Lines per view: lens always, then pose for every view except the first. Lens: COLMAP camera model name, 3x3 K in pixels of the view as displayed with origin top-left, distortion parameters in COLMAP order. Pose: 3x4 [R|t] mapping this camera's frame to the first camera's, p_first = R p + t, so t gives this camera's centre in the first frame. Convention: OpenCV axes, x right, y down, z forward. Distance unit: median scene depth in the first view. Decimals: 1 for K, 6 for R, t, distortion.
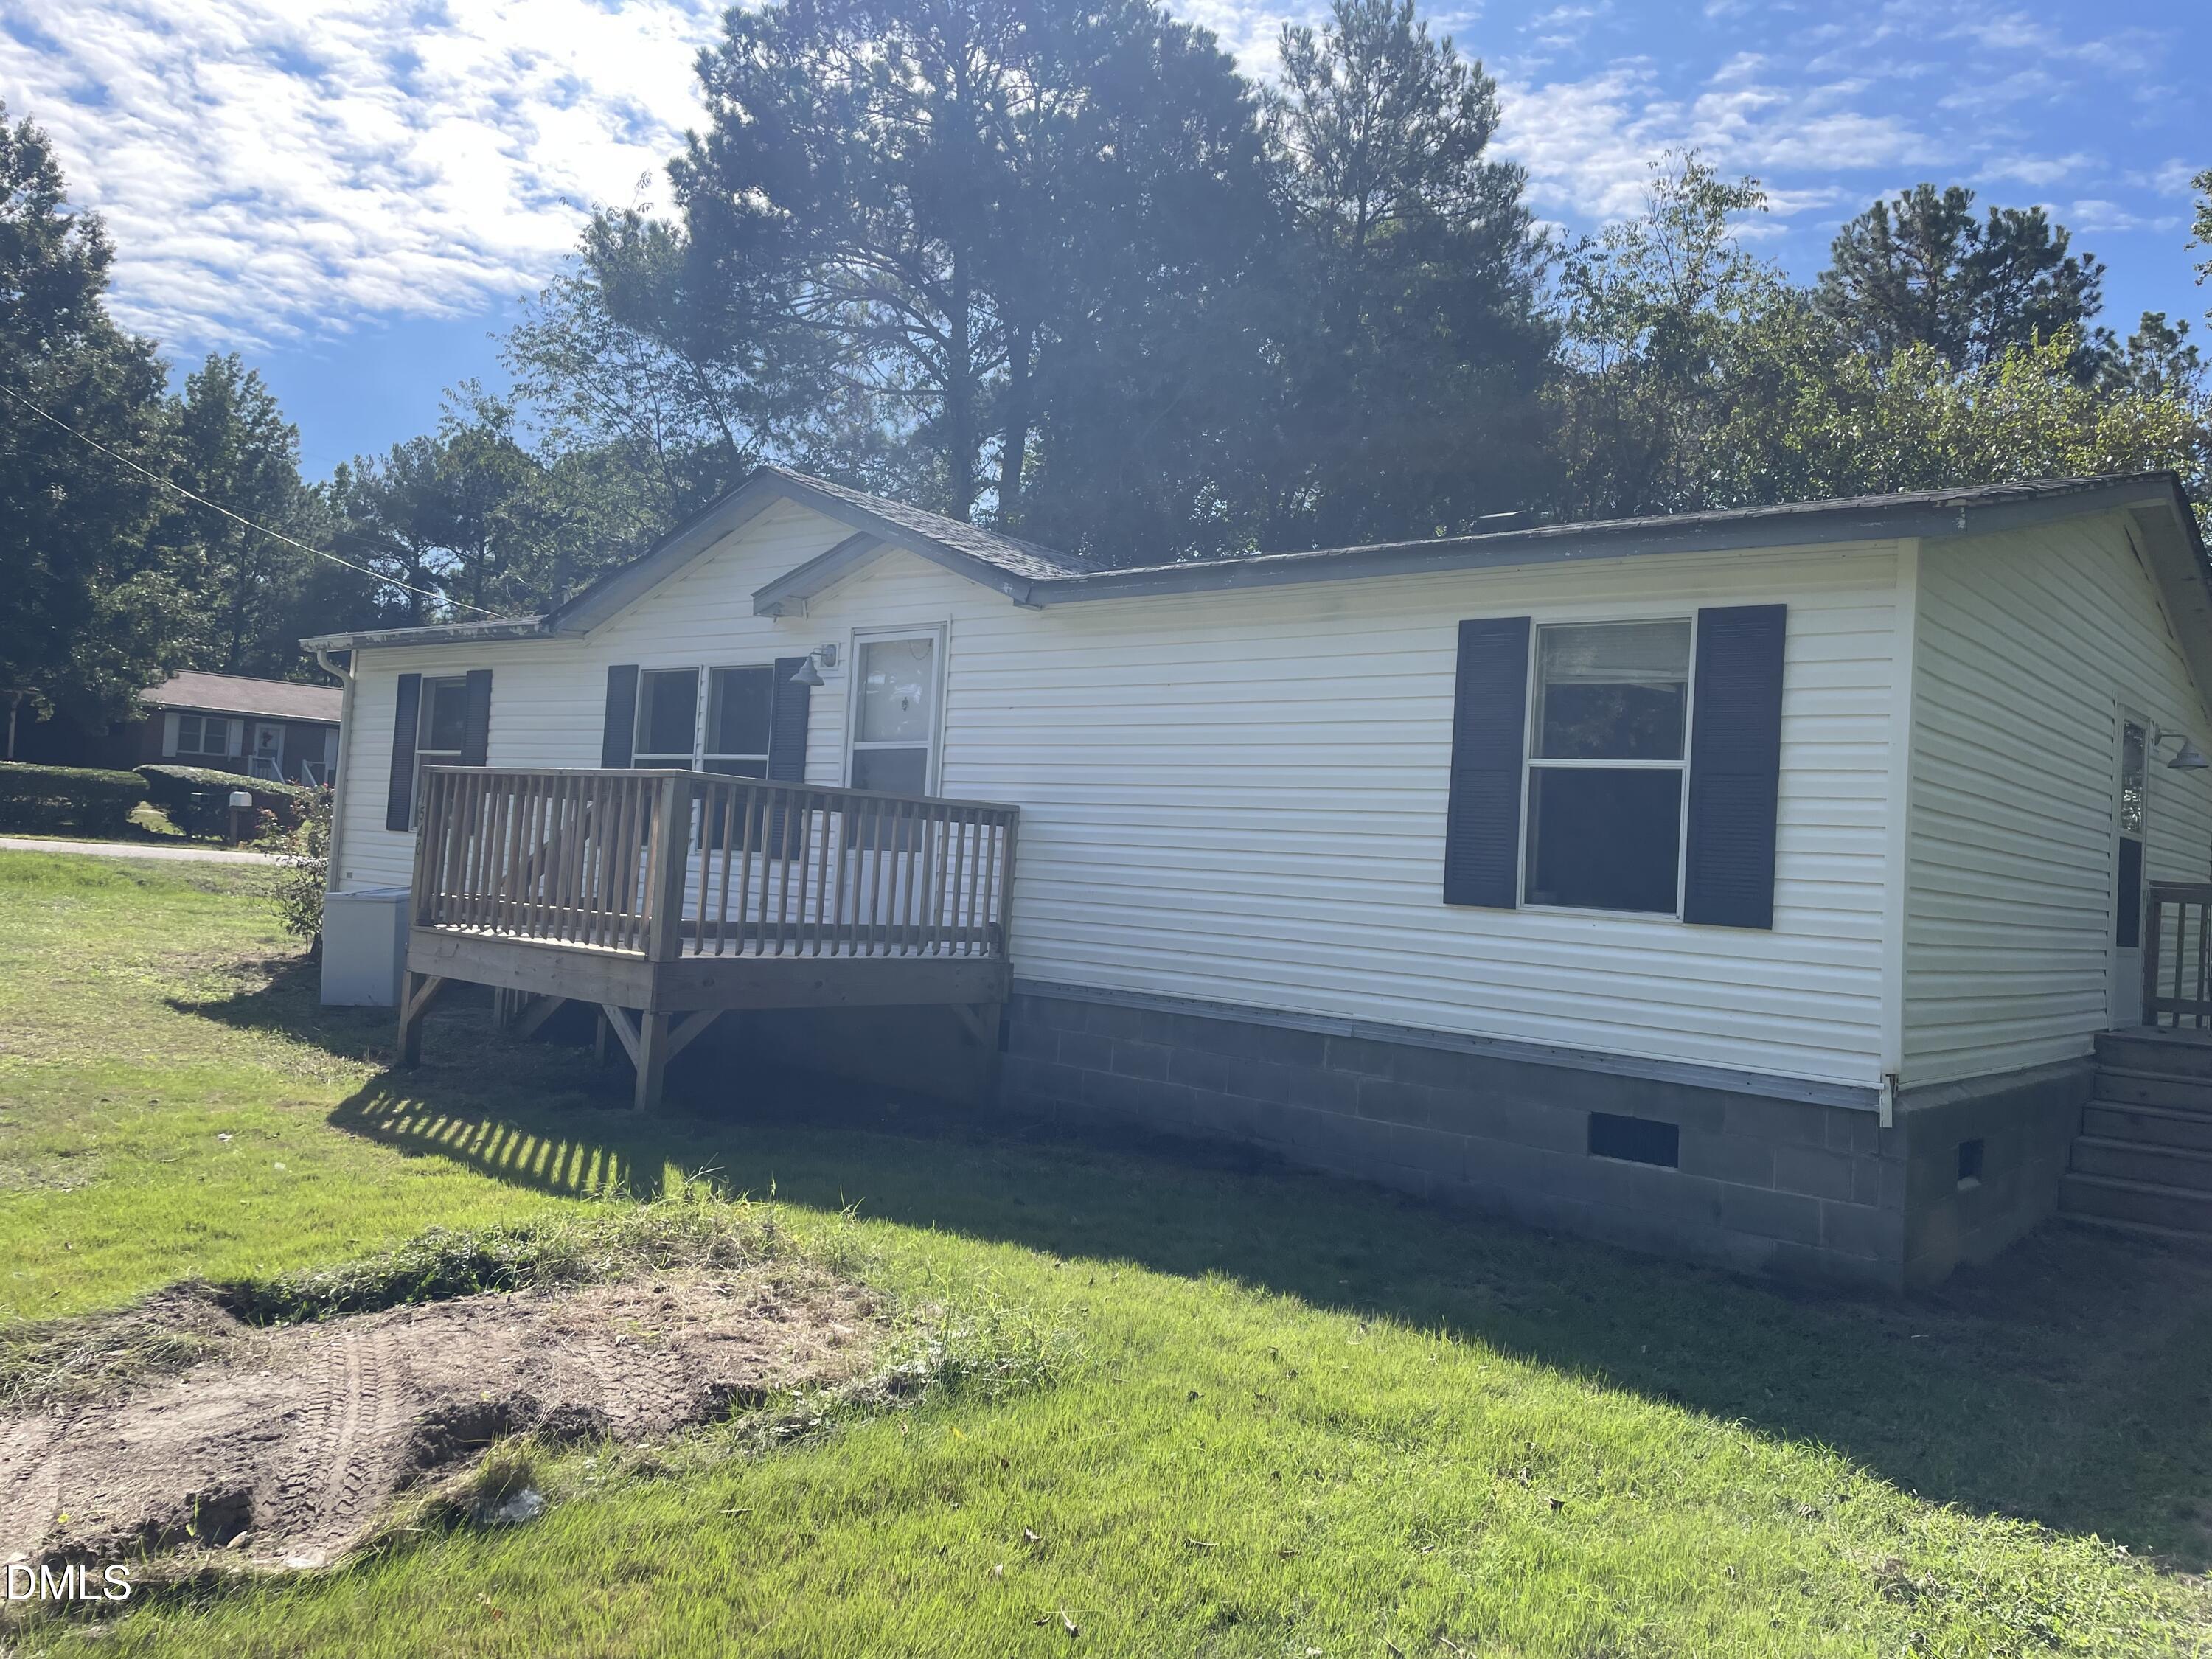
lens RADIAL K [[1683.1, 0, 1121.7], [0, 1683.1, 822.0], [0, 0, 1]] dist [0.082708, -0.097798]
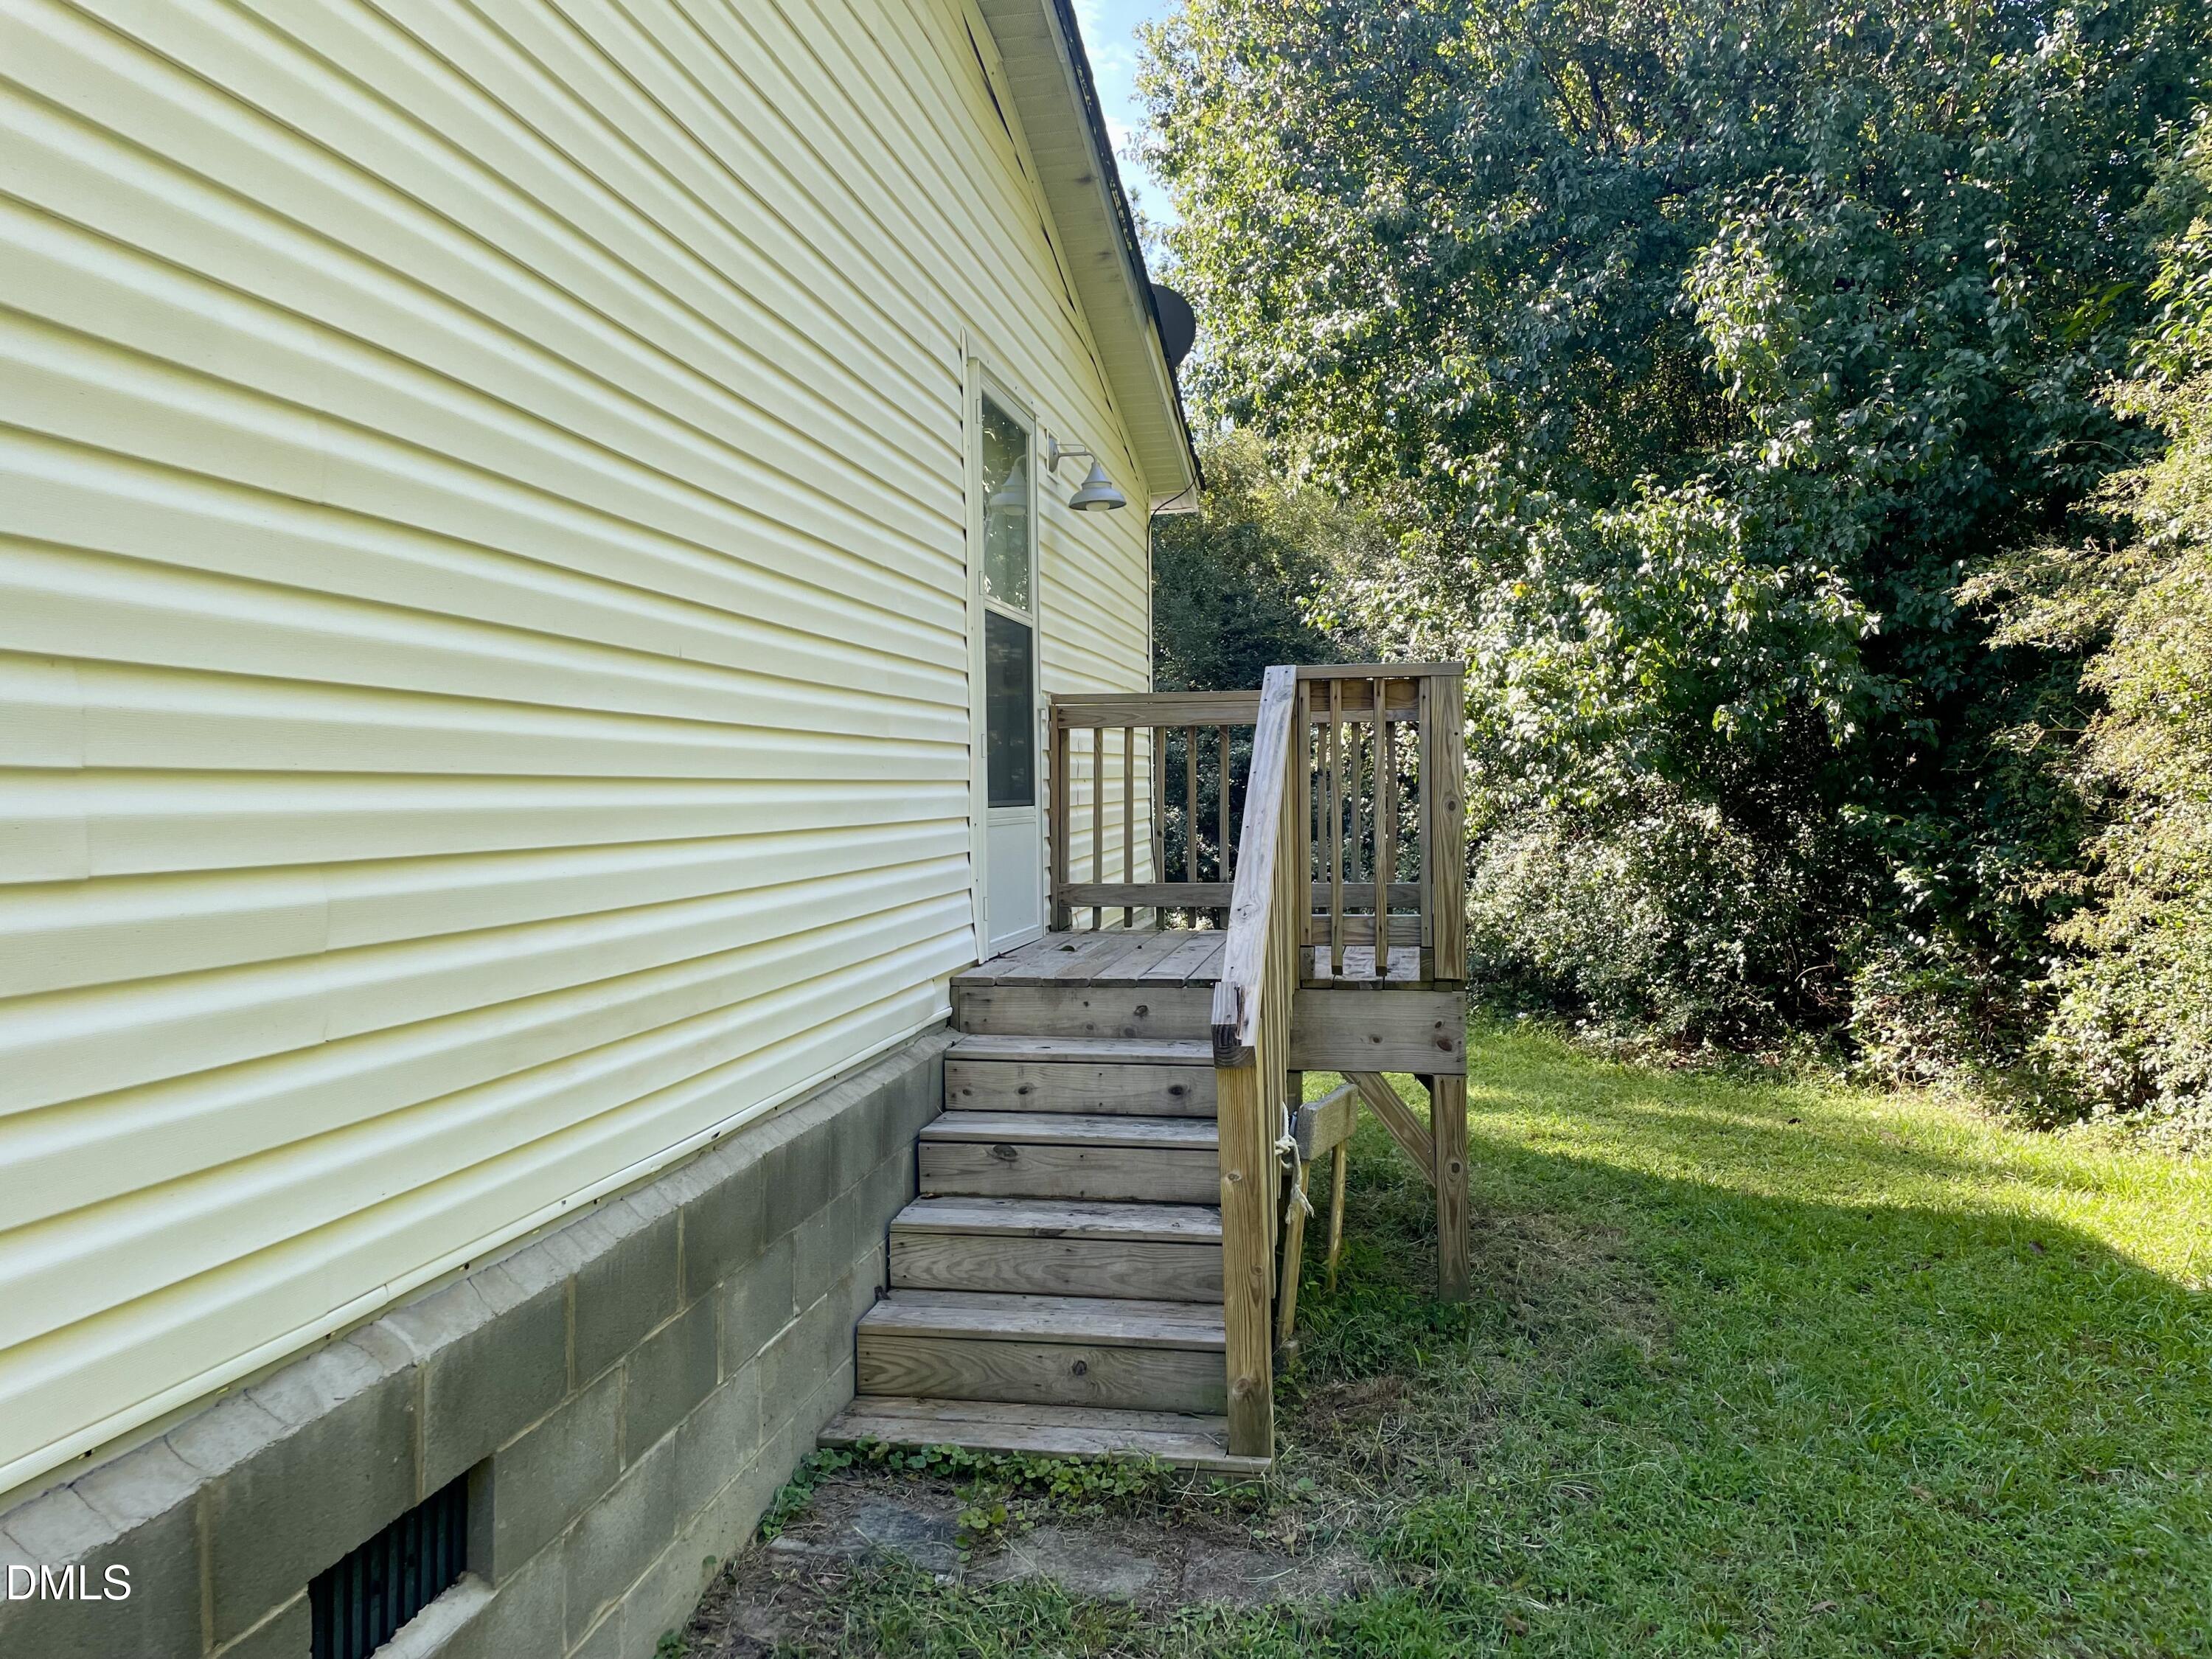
lens RADIAL K [[1683.1, 0, 1105.7], [0, 1683.1, 821.3], [0, 0, 1]] dist [0.082708, -0.097798]
pose [[0.865916, -0.076251, 0.494343, 0.322383], [0.041597, 0.995866, 0.080748, 0.032048], [-0.498456, -0.049358, 0.865509, 0.476724]]
